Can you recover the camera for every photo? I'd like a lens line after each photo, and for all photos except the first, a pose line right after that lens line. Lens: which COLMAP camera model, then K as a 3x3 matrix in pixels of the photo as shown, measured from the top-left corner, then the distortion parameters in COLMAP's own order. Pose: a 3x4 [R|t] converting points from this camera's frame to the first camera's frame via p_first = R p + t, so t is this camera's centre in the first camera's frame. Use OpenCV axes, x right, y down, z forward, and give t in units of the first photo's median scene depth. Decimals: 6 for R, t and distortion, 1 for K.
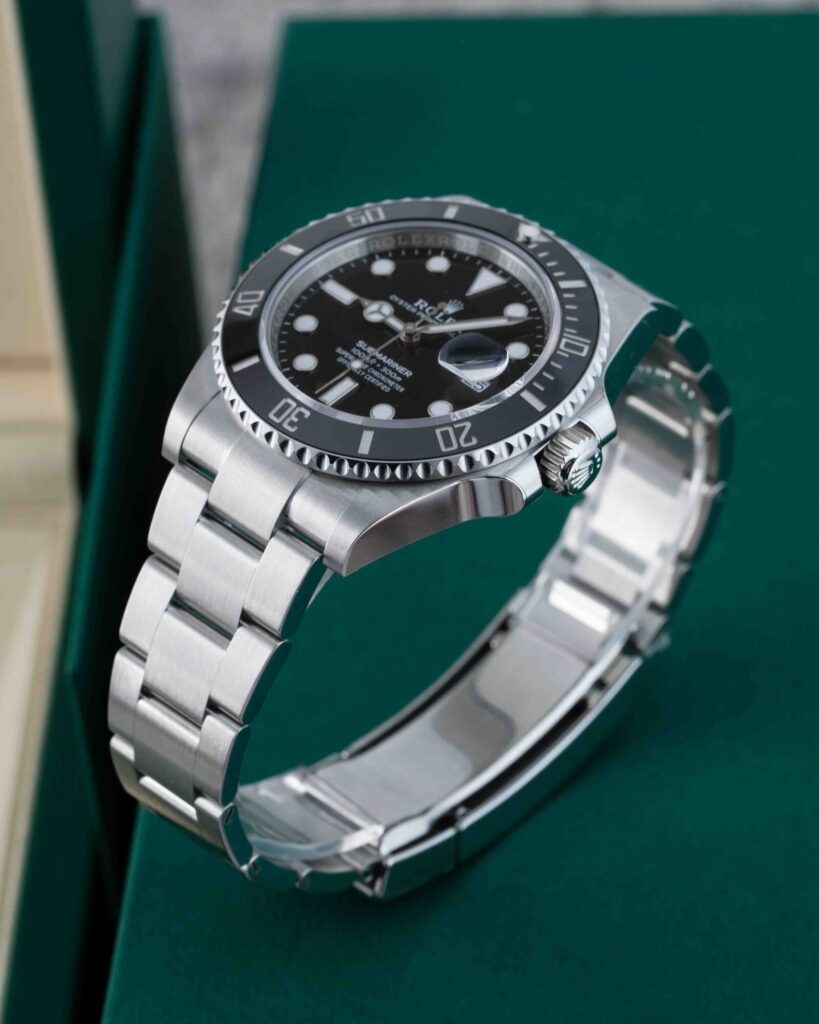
lens RADIAL K [[5257.4, 0, 409.5], [0, 5257.4, 512.0], [0, 0, 1]] dist [-1.968191, -6.201982]
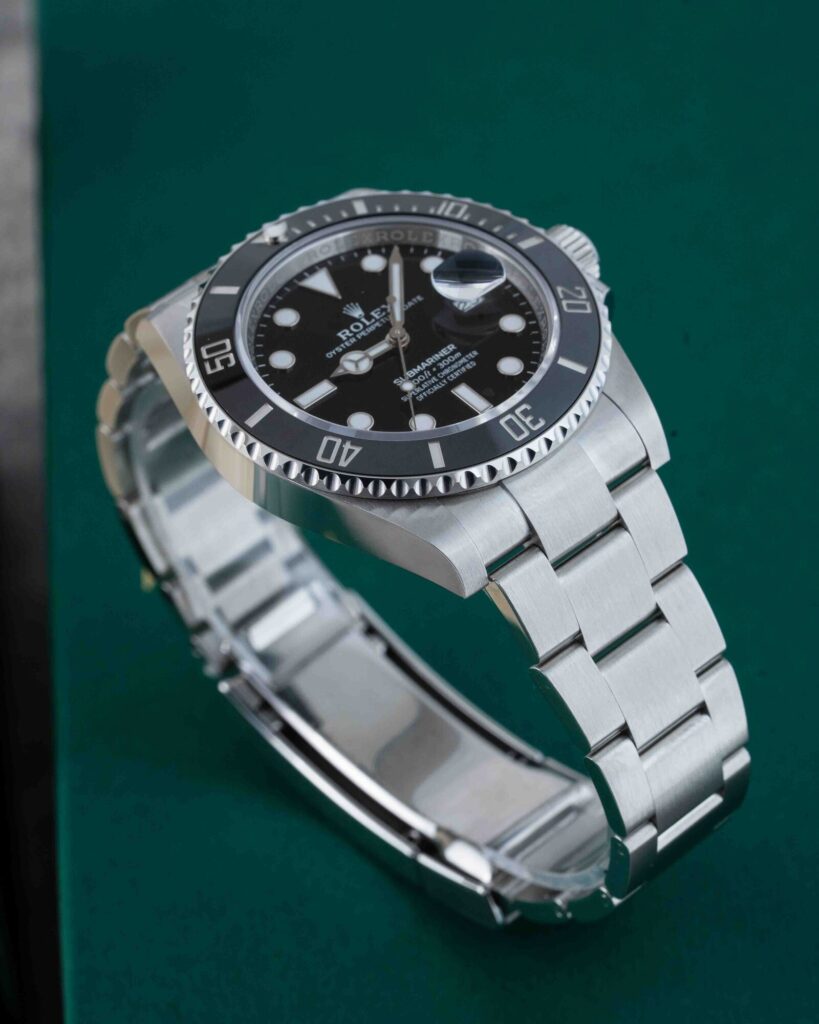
lens RADIAL K [[5257.4, 0, 409.5], [0, 5257.4, 512.0], [0, 0, 1]] dist [-1.968191, -6.201982]
pose [[0.051619, -0.666682, 0.743552, -0.711541], [0.715783, 0.543901, 0.437980, -0.422907], [-0.696412, 0.509614, 0.505276, 0.544064]]
